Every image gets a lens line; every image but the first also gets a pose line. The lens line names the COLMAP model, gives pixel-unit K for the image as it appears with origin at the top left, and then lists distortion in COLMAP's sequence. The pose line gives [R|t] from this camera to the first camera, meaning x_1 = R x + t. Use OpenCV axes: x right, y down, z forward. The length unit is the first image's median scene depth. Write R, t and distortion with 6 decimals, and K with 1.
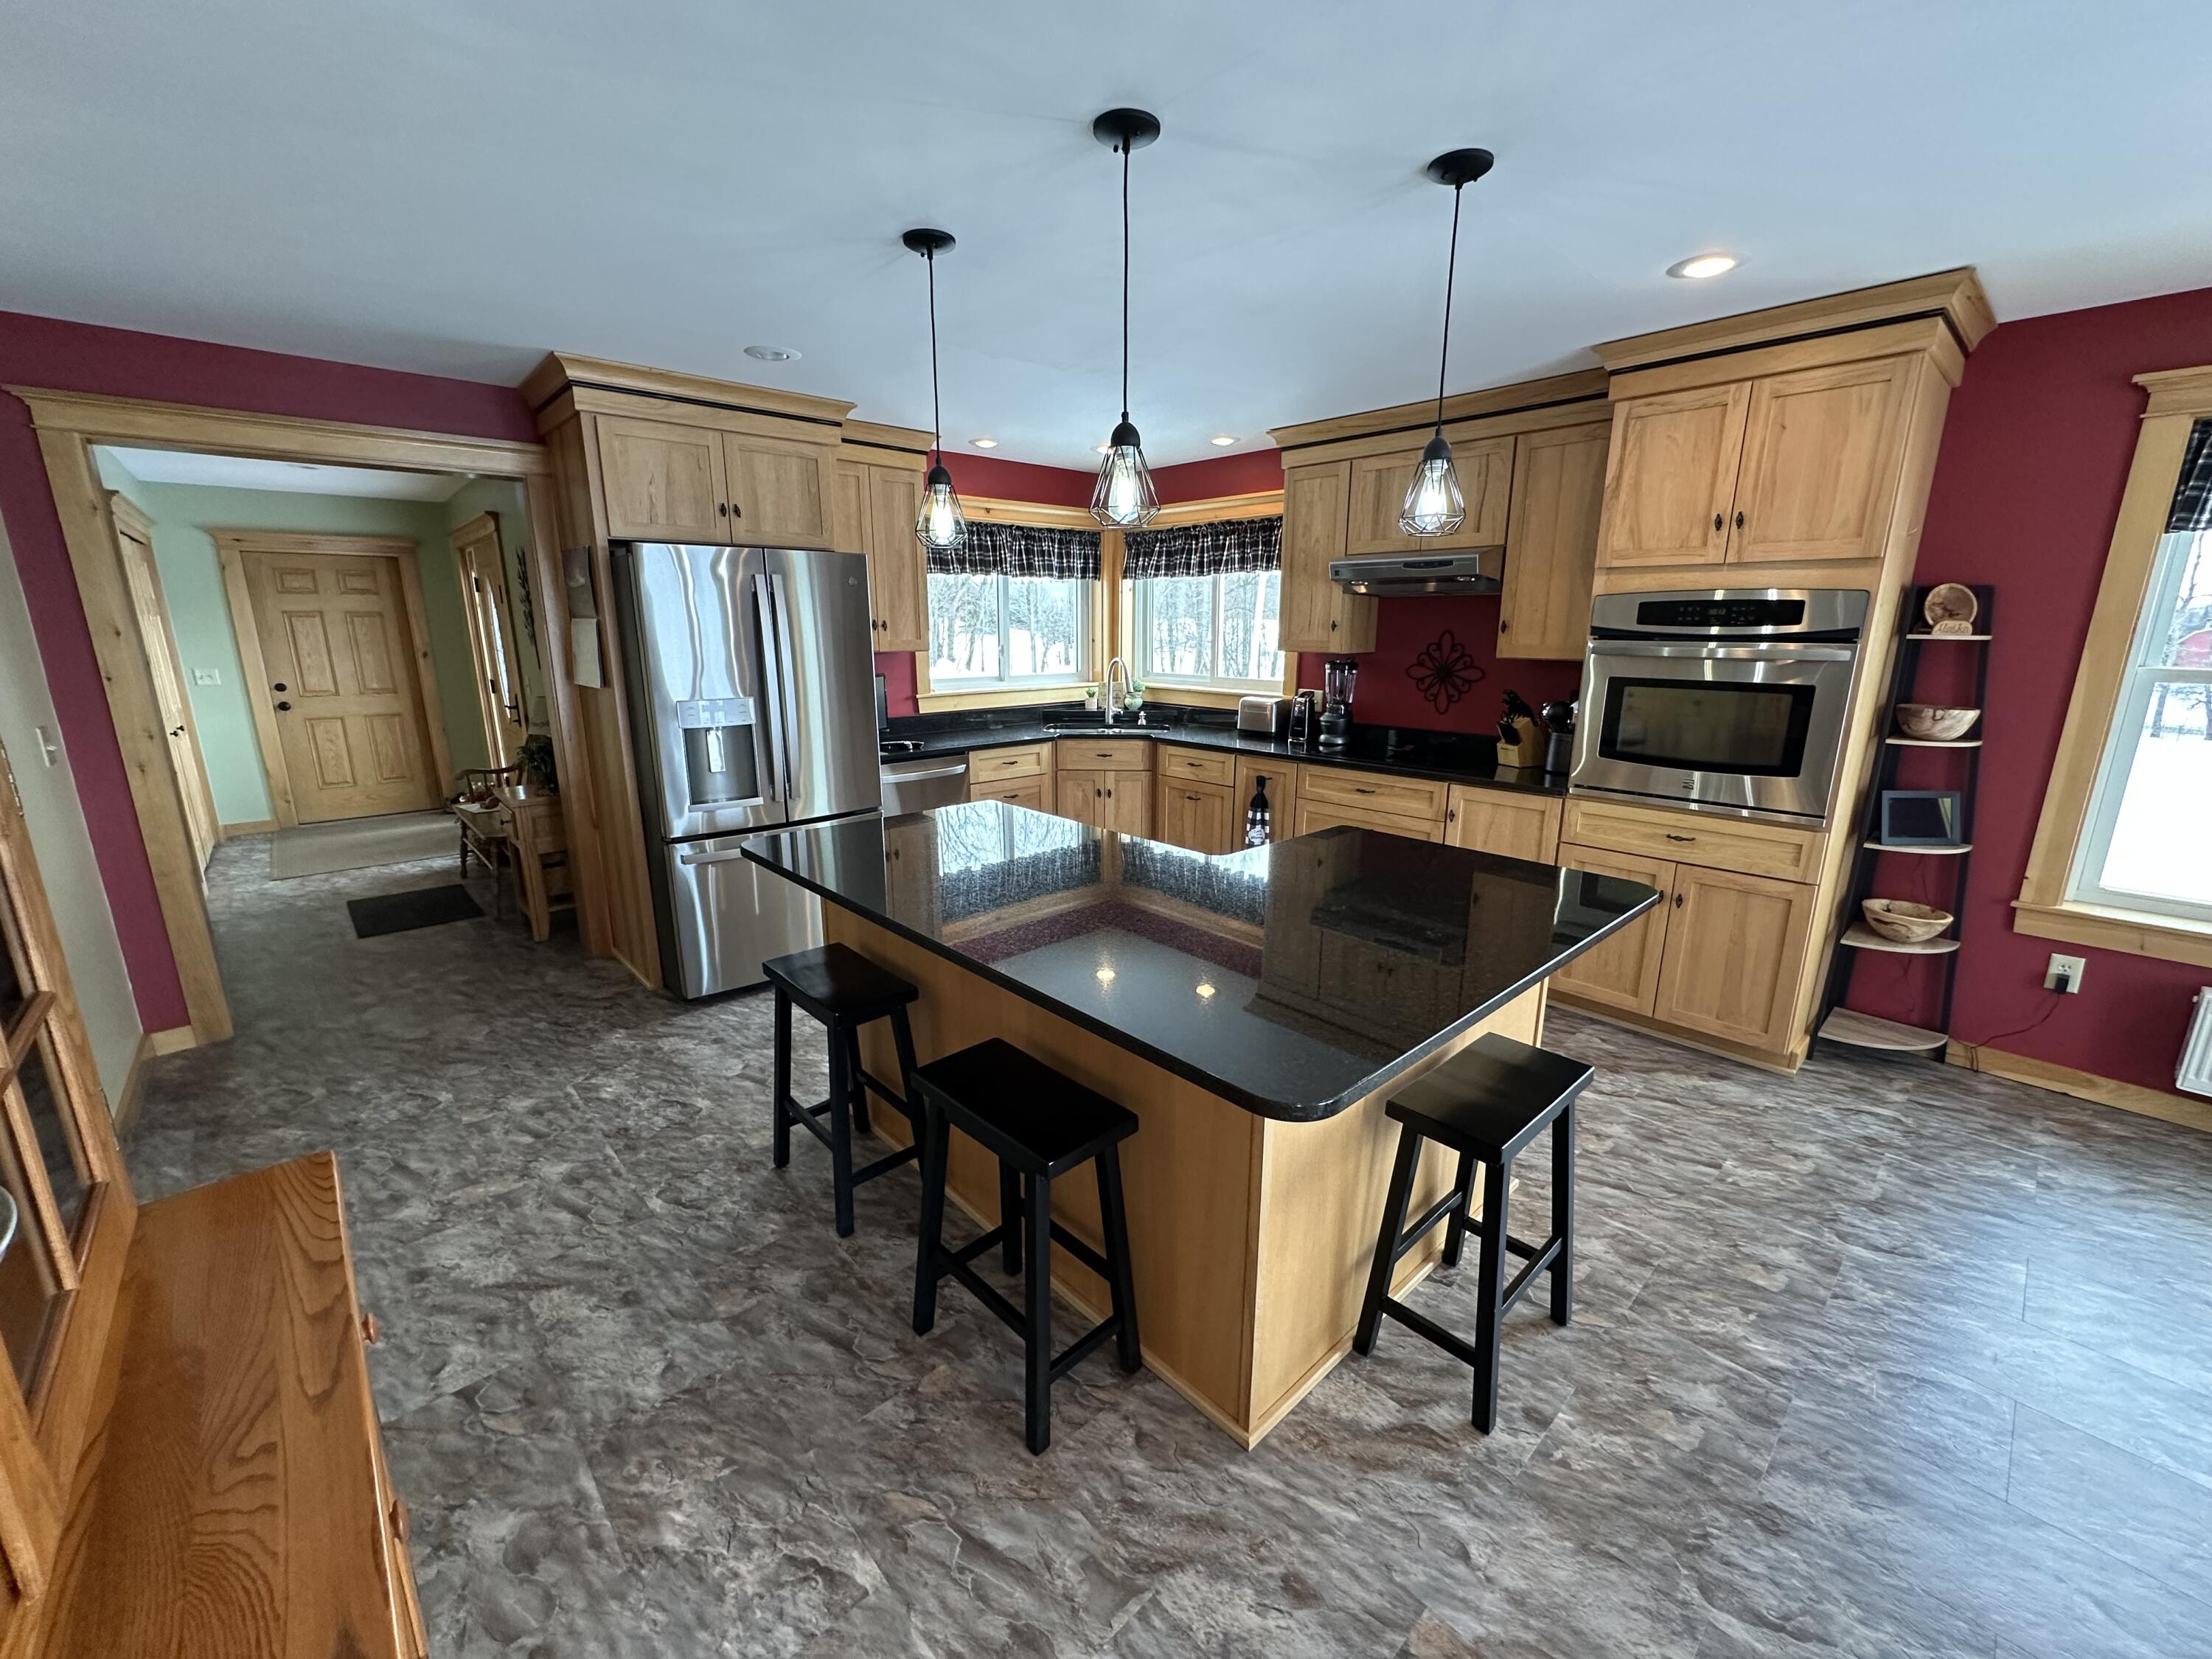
lens RADIAL K [[878.5, 0, 1105.6], [0, 878.5, 830.5], [0, 0, 1]] dist [-0.003152, 0.000378]
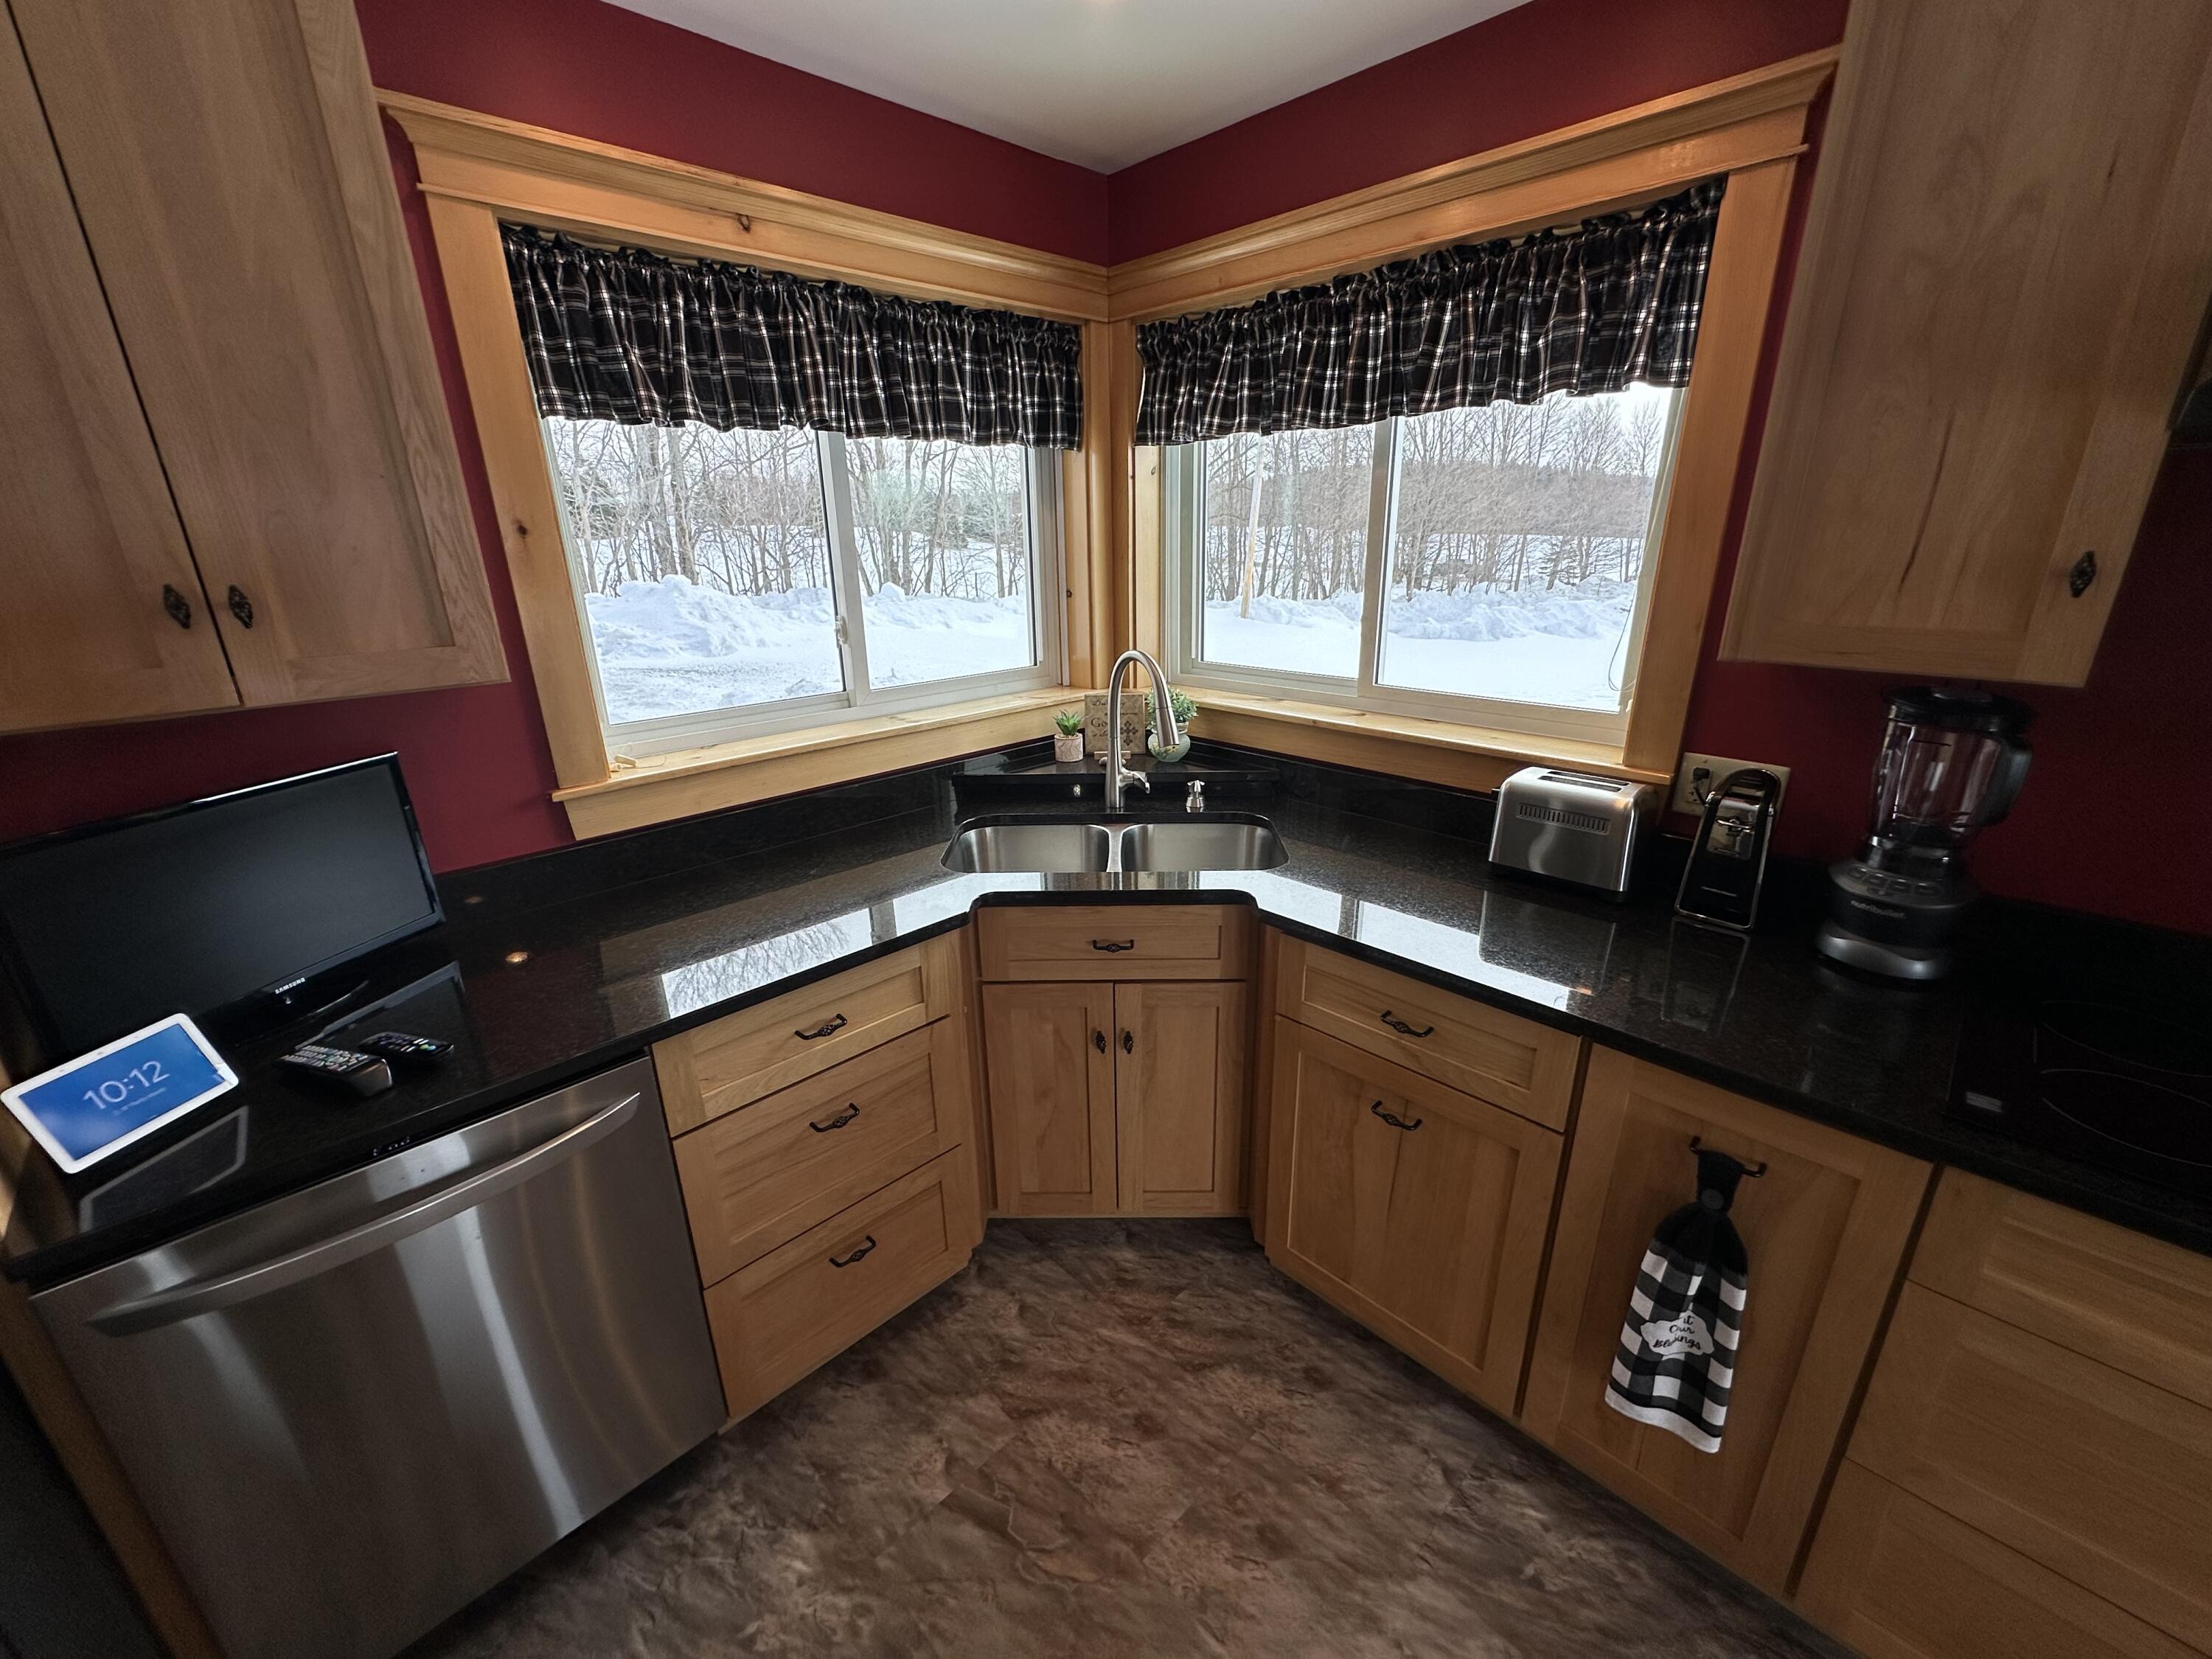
lens RADIAL K [[878.5, 0, 1105.6], [0, 878.5, 830.5], [0, 0, 1]] dist [-0.003152, 0.000378]
pose [[0.999328, -0.027878, 0.023815, -0.017463], [0.025509, 0.995190, 0.094580, -0.255269], [-0.026337, -0.093909, 0.995232, 1.007742]]
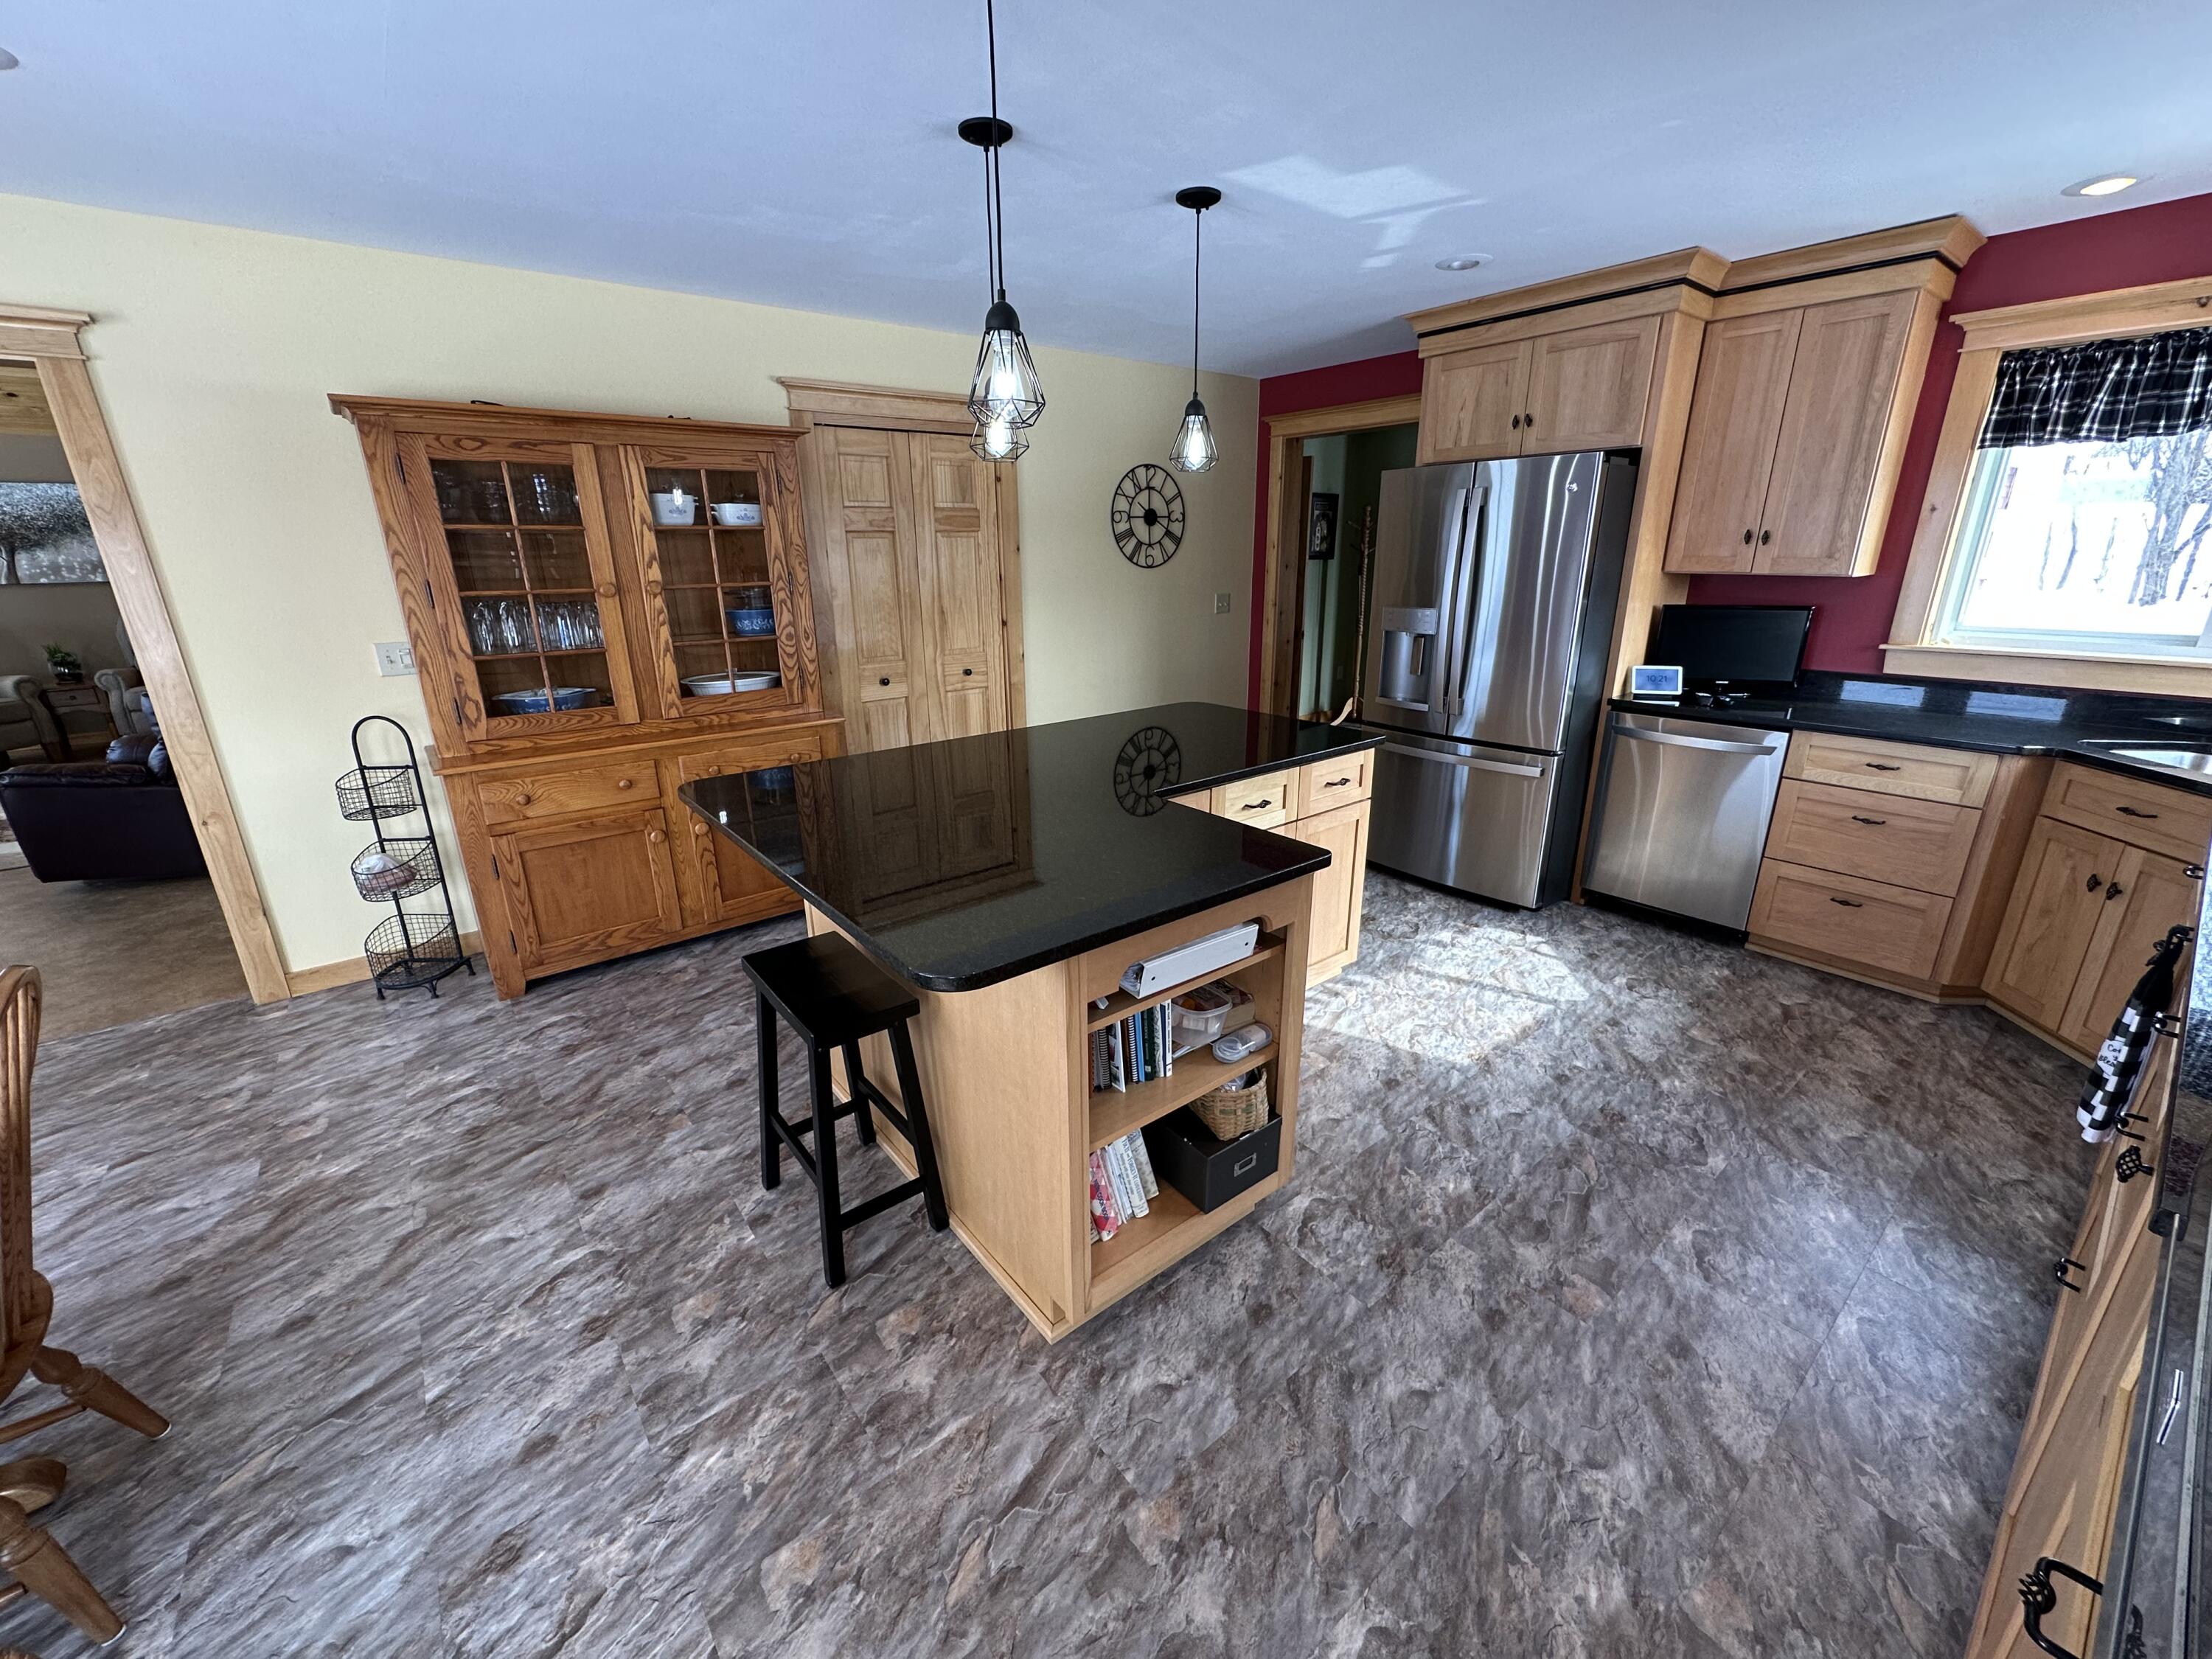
lens RADIAL K [[878.5, 0, 1105.6], [0, 878.5, 830.5], [0, 0, 1]] dist [-0.003152, 0.000378]
pose [[-0.068423, 0.307569, -0.949062, 0.758407], [-0.219913, 0.923243, 0.315056, -0.160019], [0.973117, 0.230268, 0.004467, 0.705086]]
